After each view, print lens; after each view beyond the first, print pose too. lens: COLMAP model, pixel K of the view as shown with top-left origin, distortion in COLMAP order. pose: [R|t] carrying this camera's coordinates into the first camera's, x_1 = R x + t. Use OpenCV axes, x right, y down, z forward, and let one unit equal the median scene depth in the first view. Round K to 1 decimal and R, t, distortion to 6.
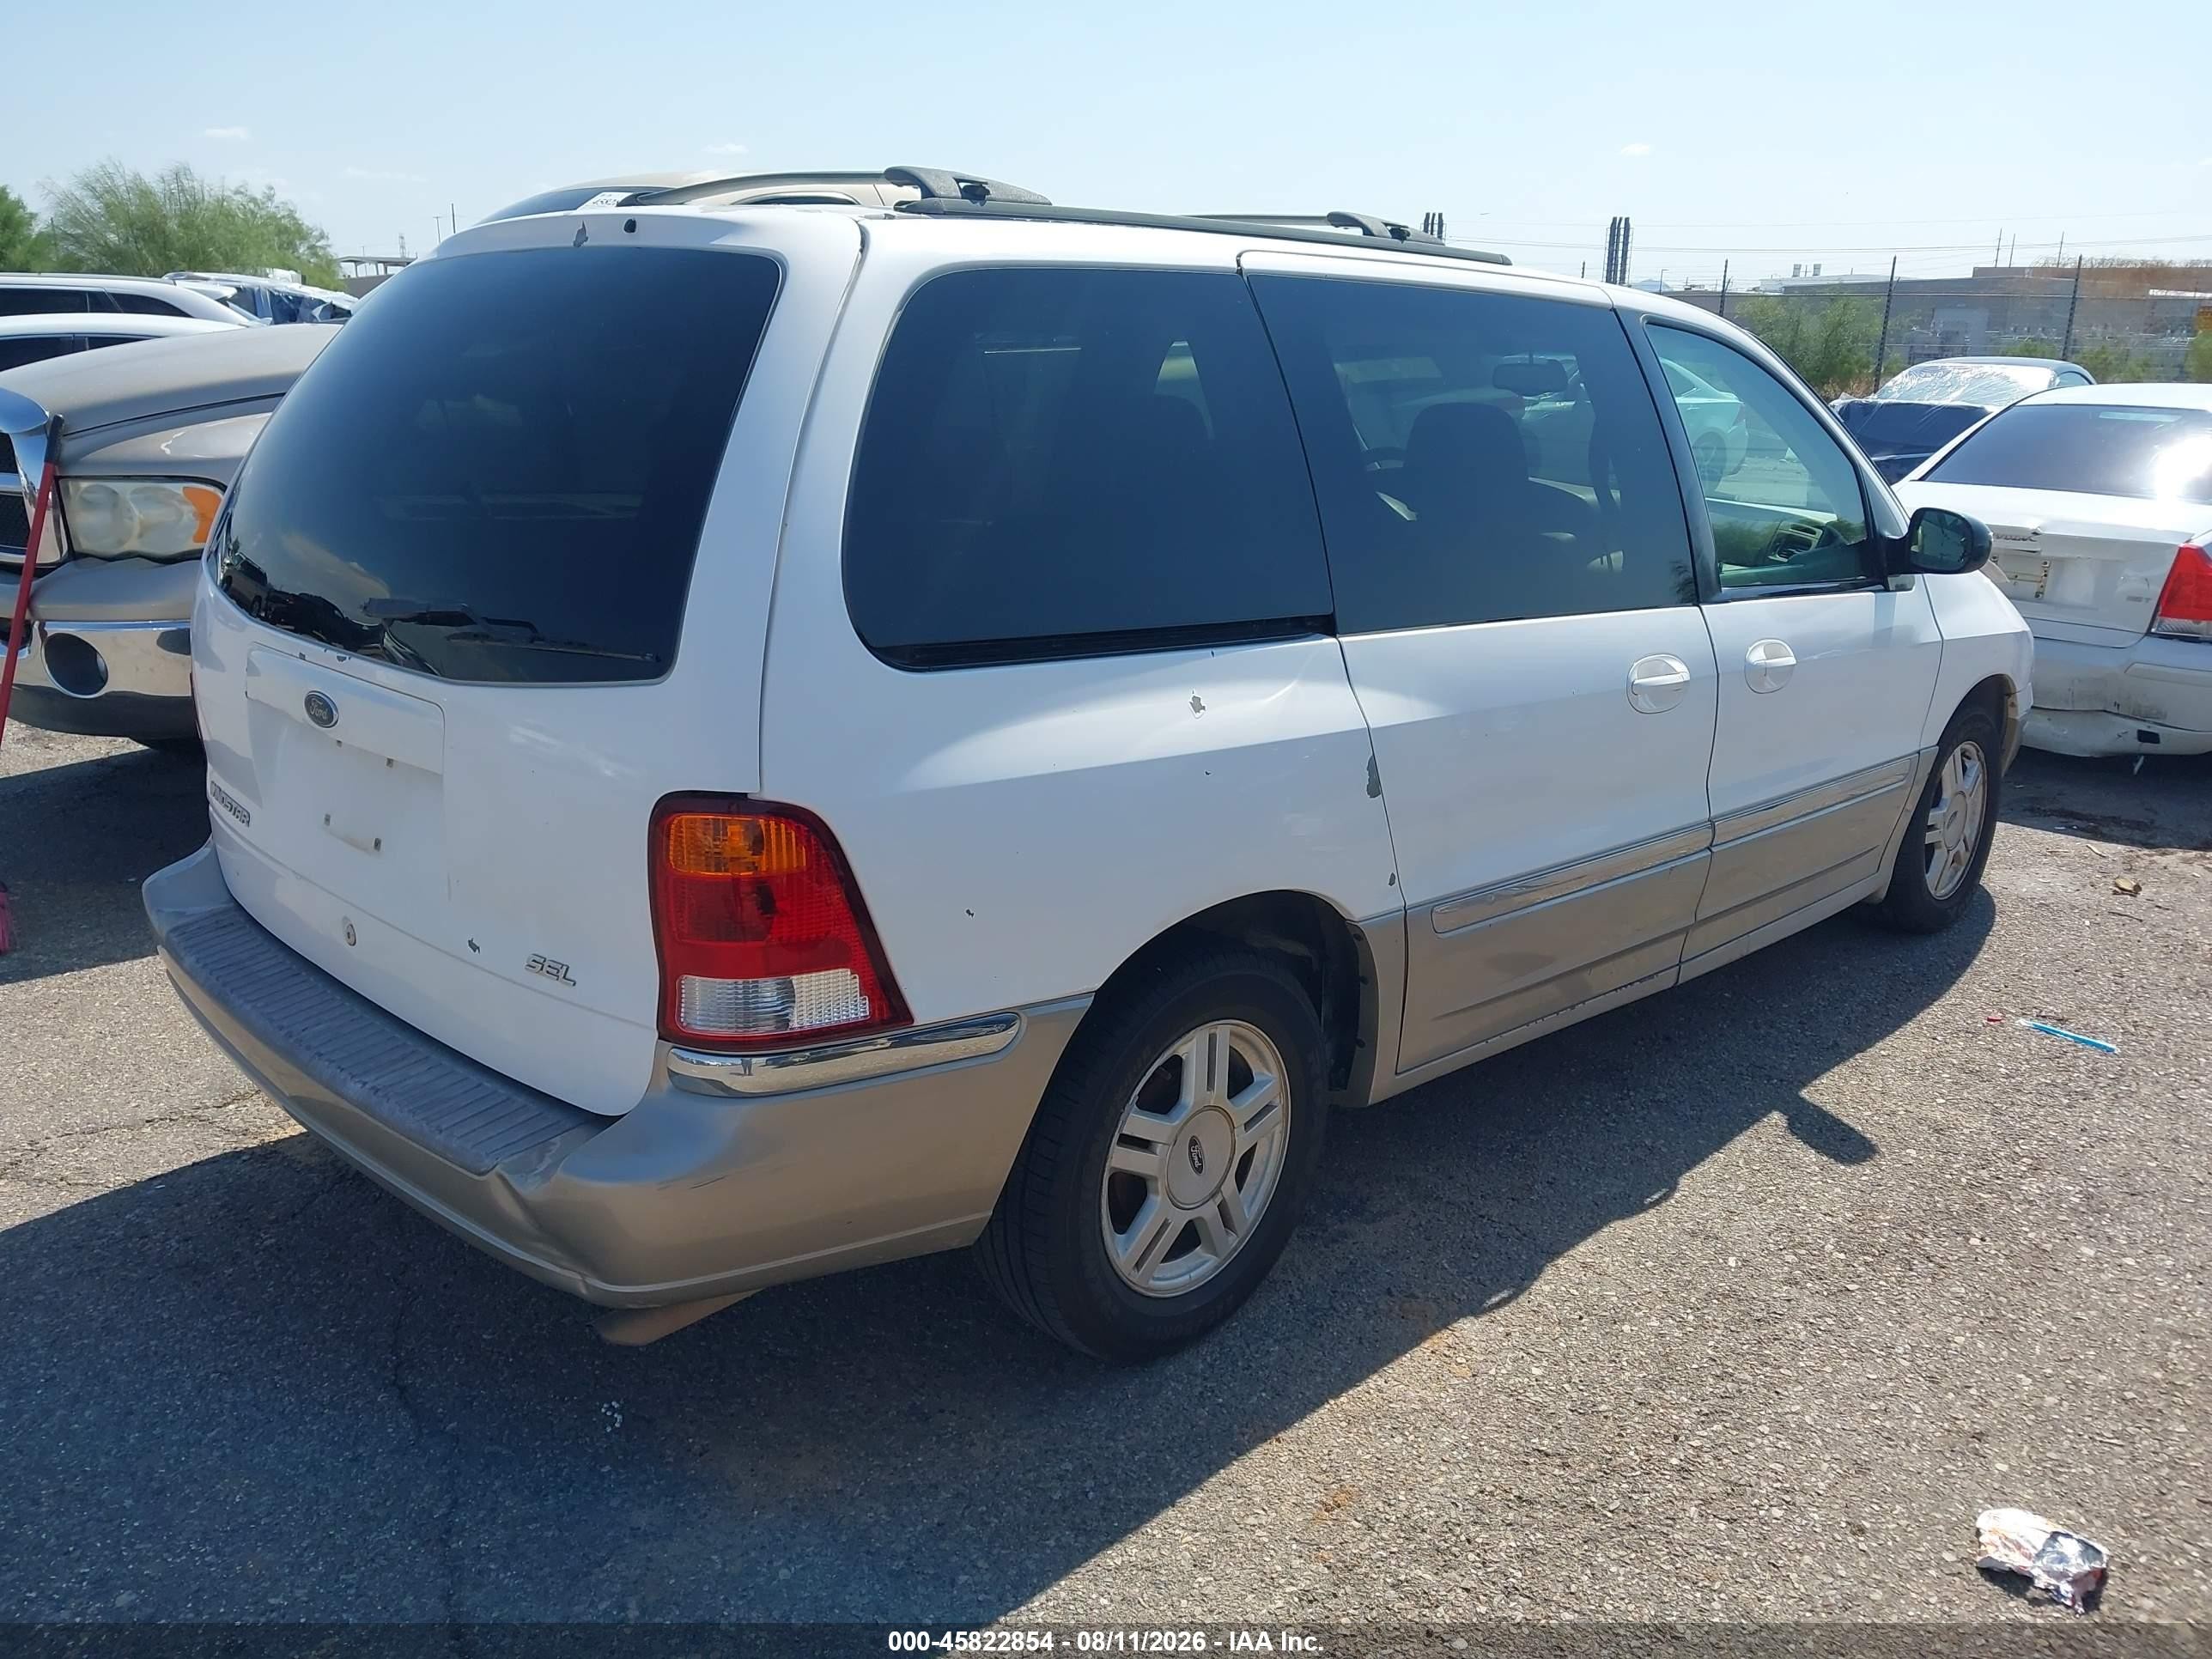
lens RADIAL K [[1841.7, 0, 1072.3], [0, 1841.7, 824.1], [0, 0, 1]] dist [0.008444, -0.017551]
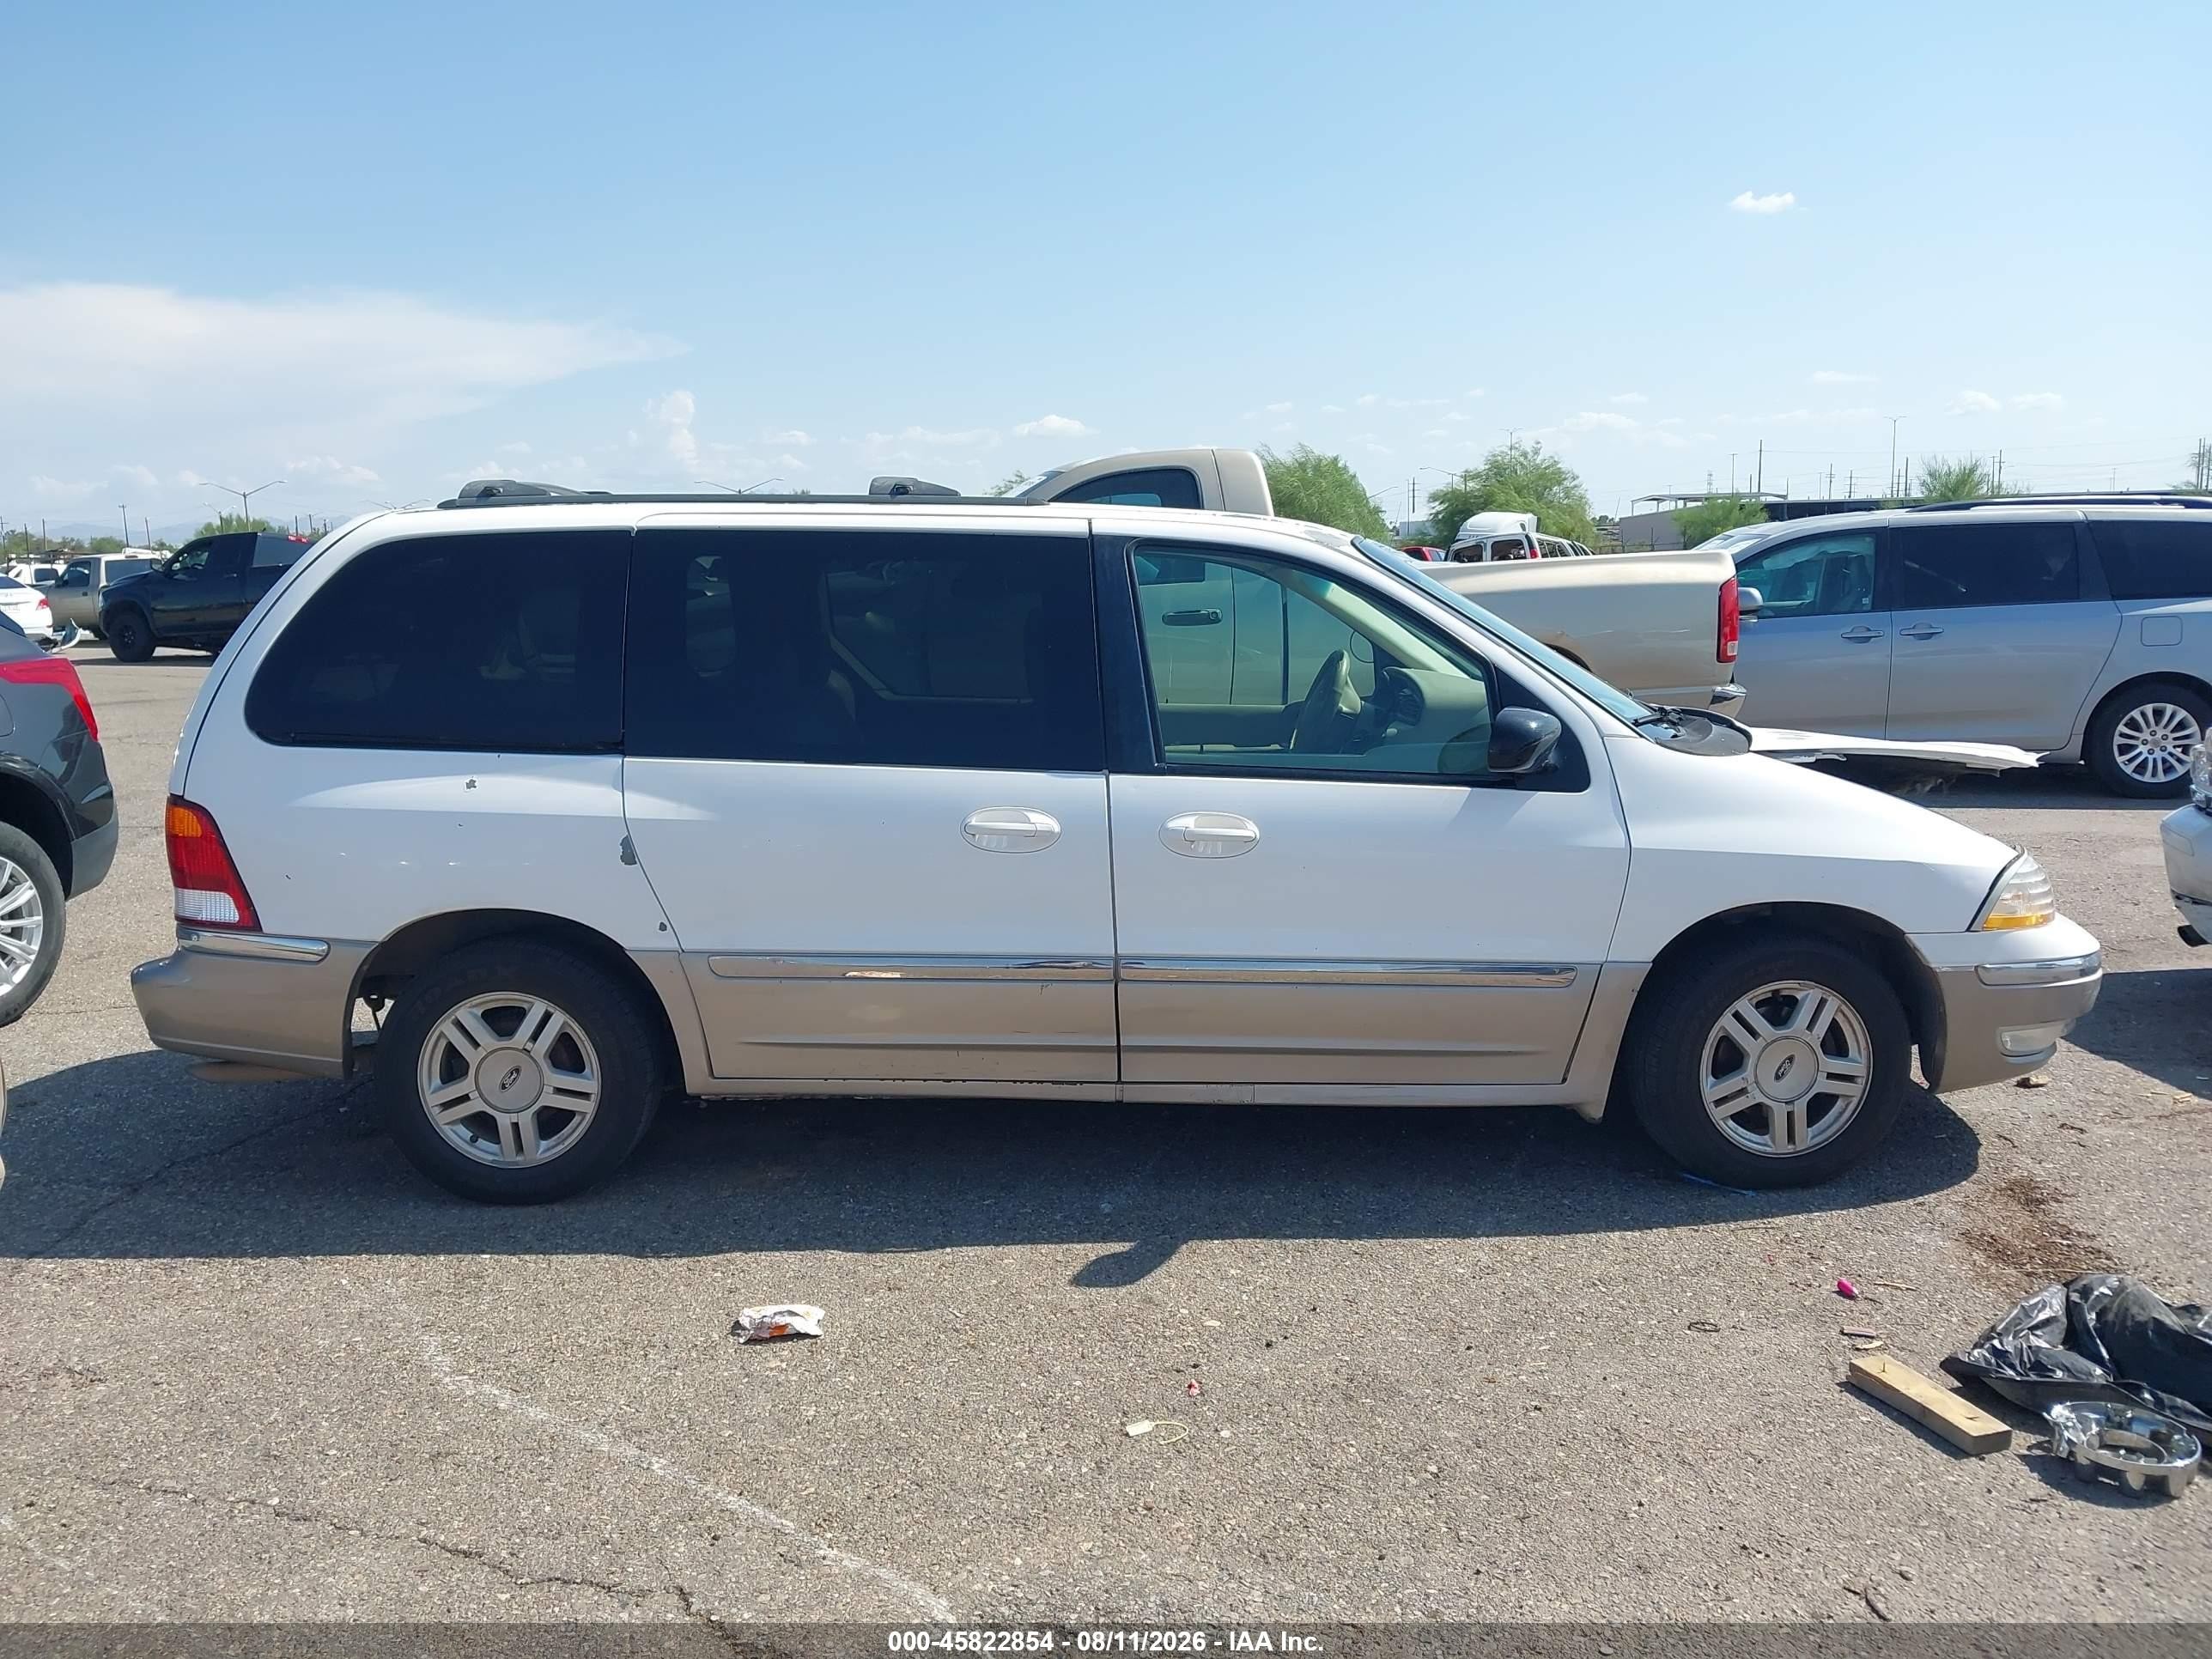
lens RADIAL K [[1841.7, 0, 1072.3], [0, 1841.7, 824.1], [0, 0, 1]] dist [0.008444, -0.017551]
pose [[0.696202, 0.073778, -0.714044, 1.430174], [-0.158336, 0.985988, -0.052504, -0.024823], [0.700166, 0.149612, 0.698129, 0.199509]]
